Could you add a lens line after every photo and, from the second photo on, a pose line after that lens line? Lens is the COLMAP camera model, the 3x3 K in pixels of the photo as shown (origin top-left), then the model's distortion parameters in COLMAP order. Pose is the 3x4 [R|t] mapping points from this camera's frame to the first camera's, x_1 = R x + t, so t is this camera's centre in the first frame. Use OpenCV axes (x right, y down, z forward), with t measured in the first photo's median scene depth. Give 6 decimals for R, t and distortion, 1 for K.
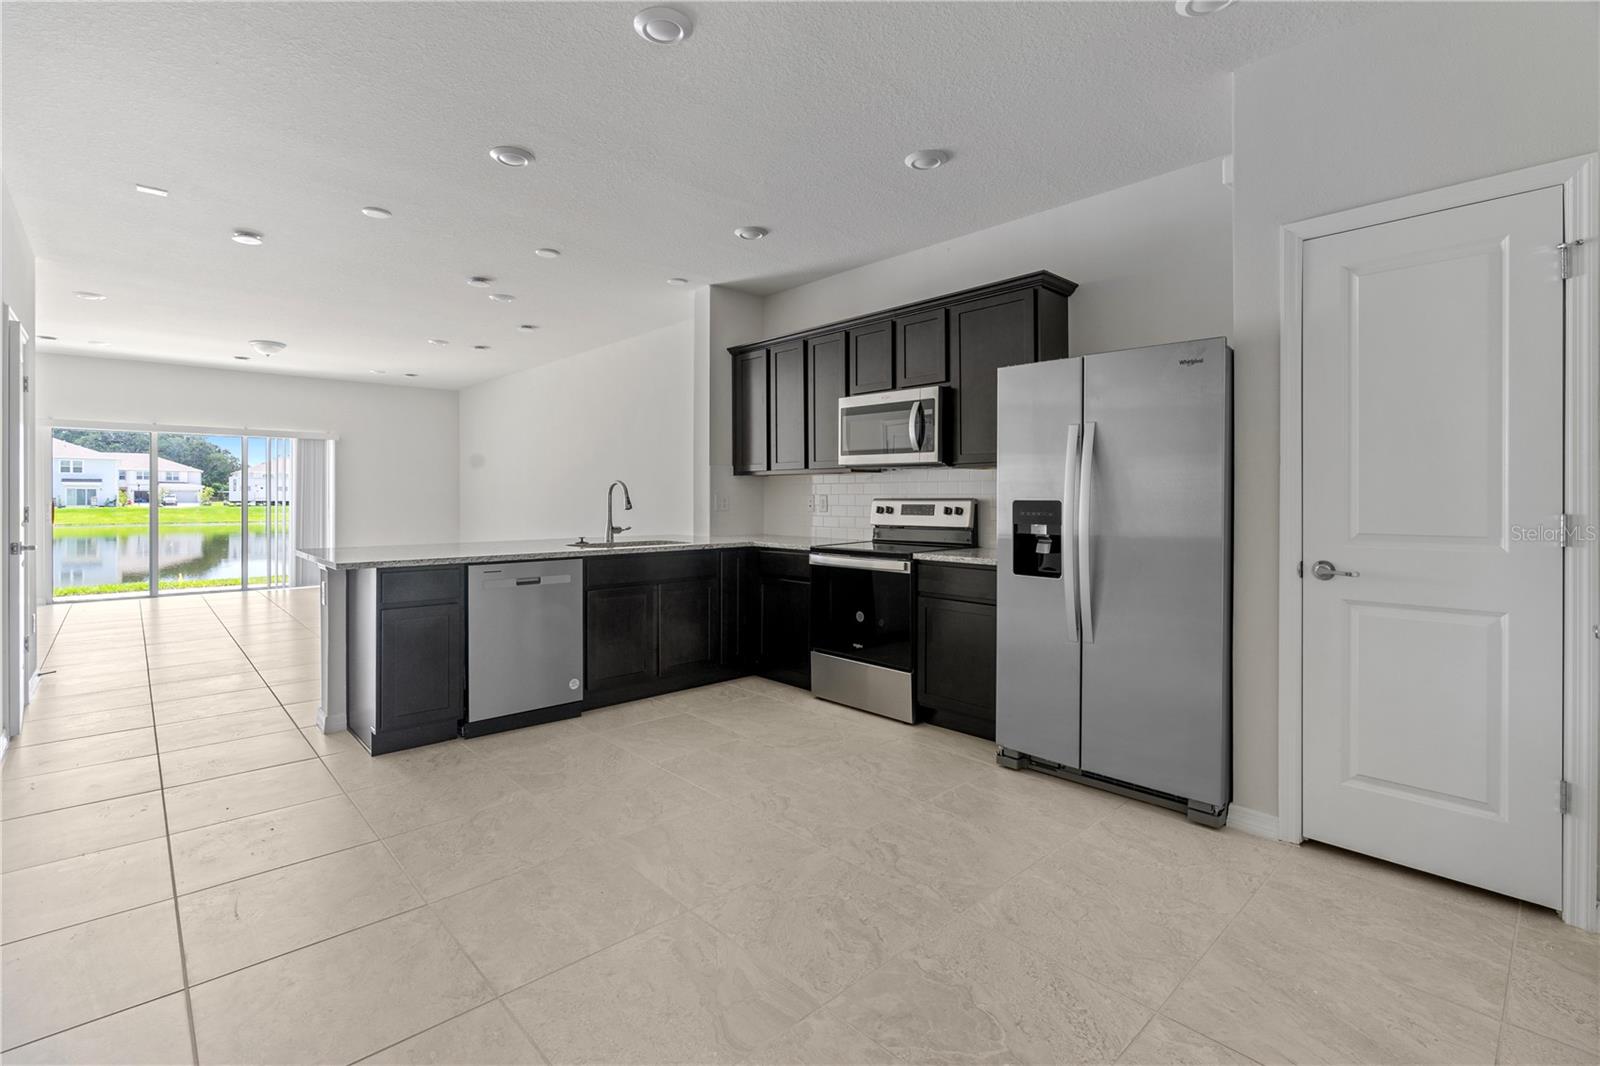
lens RADIAL K [[732.7, 0, 799.3], [0, 732.7, 496.8], [0, 0, 1]] dist [-0.007897, 0.000672]
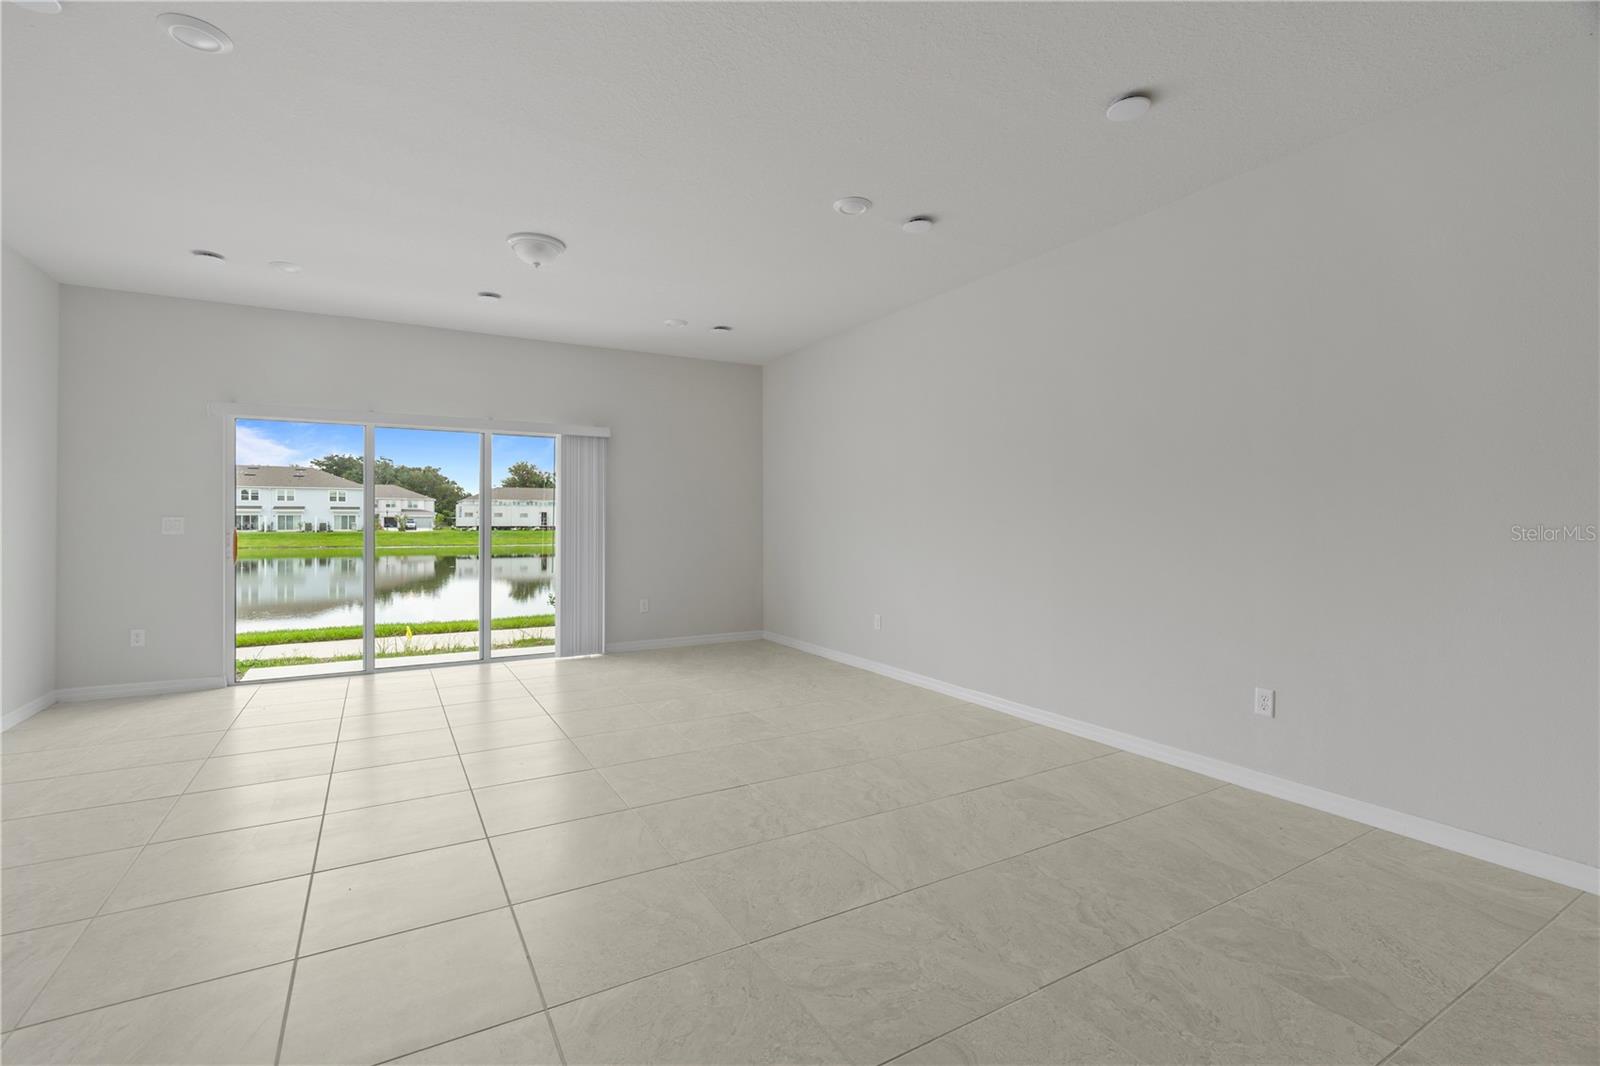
lens RADIAL K [[721.4, 0, 796.5], [0, 721.4, 516.5], [0, 0, 1]] dist [-0.004235, 0.000074]
pose [[0.975530, -0.002596, -0.219852, -0.707450], [0.000977, 0.999972, -0.007472, -0.000288], [0.219865, 0.007074, 0.975505, 0.870743]]
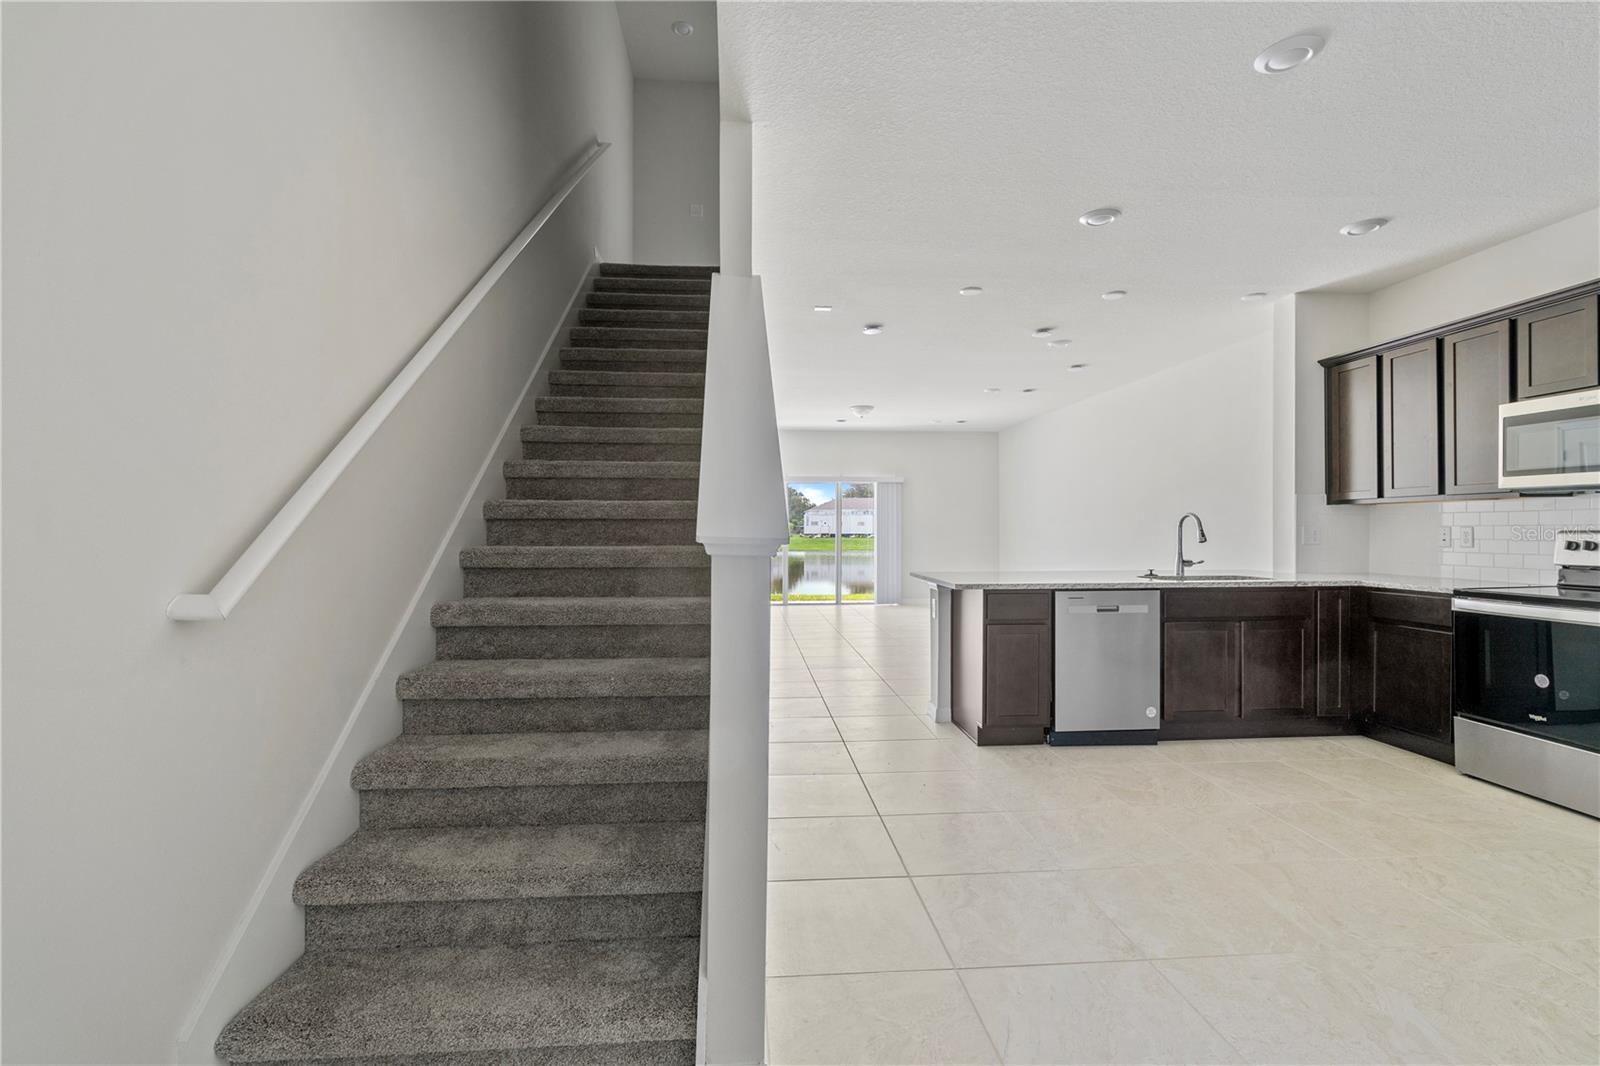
lens RADIAL K [[740.9, 0, 800.2], [0, 740.9, 531.0], [0, 0, 1]] dist [0.000742, 0.001599]
pose [[0.786563, -0.001831, -0.617508, -0.048210], [0.003135, 0.999995, 0.001027, -0.000621], [0.617503, -0.002744, 0.786564, -0.112265]]
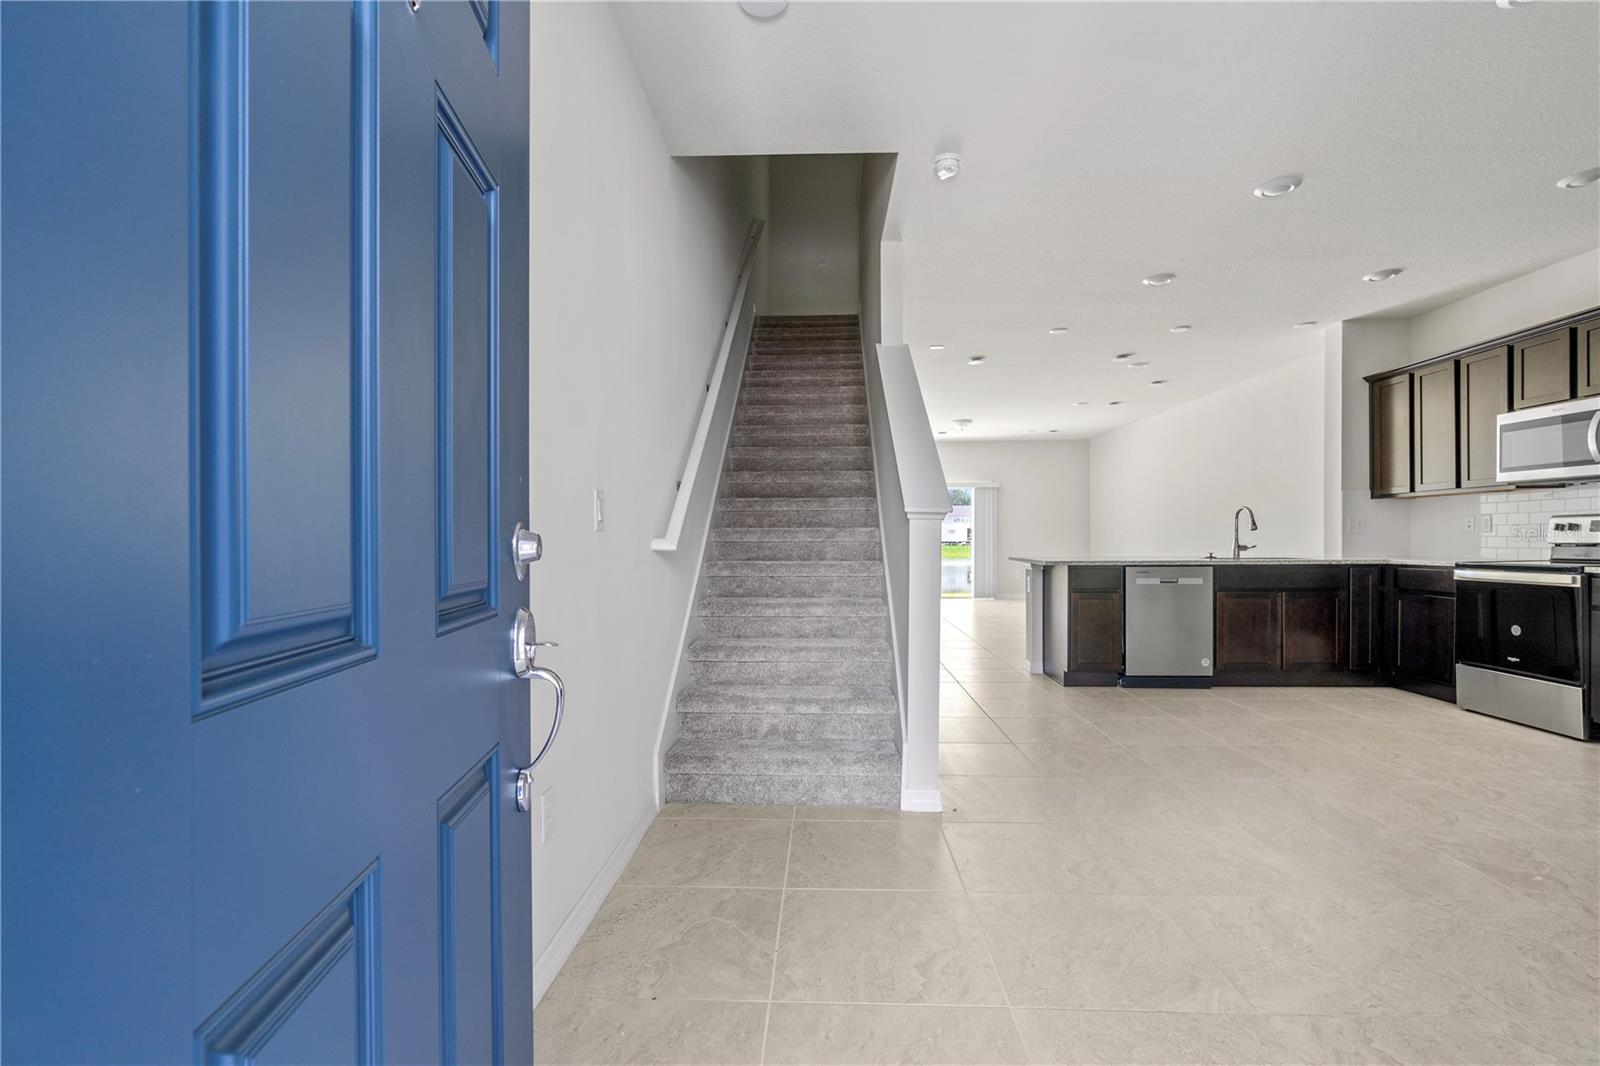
lens RADIAL K [[737.5, 0, 794.7], [0, 737.5, 547.1], [0, 0, 1]] dist [0.001895, 0.000870]
pose [[0.702483, 0.002036, -0.711697, 0.105174], [0.007015, 0.999928, 0.009785, 0.029869], [0.711666, -0.011867, 0.702418, -0.408835]]
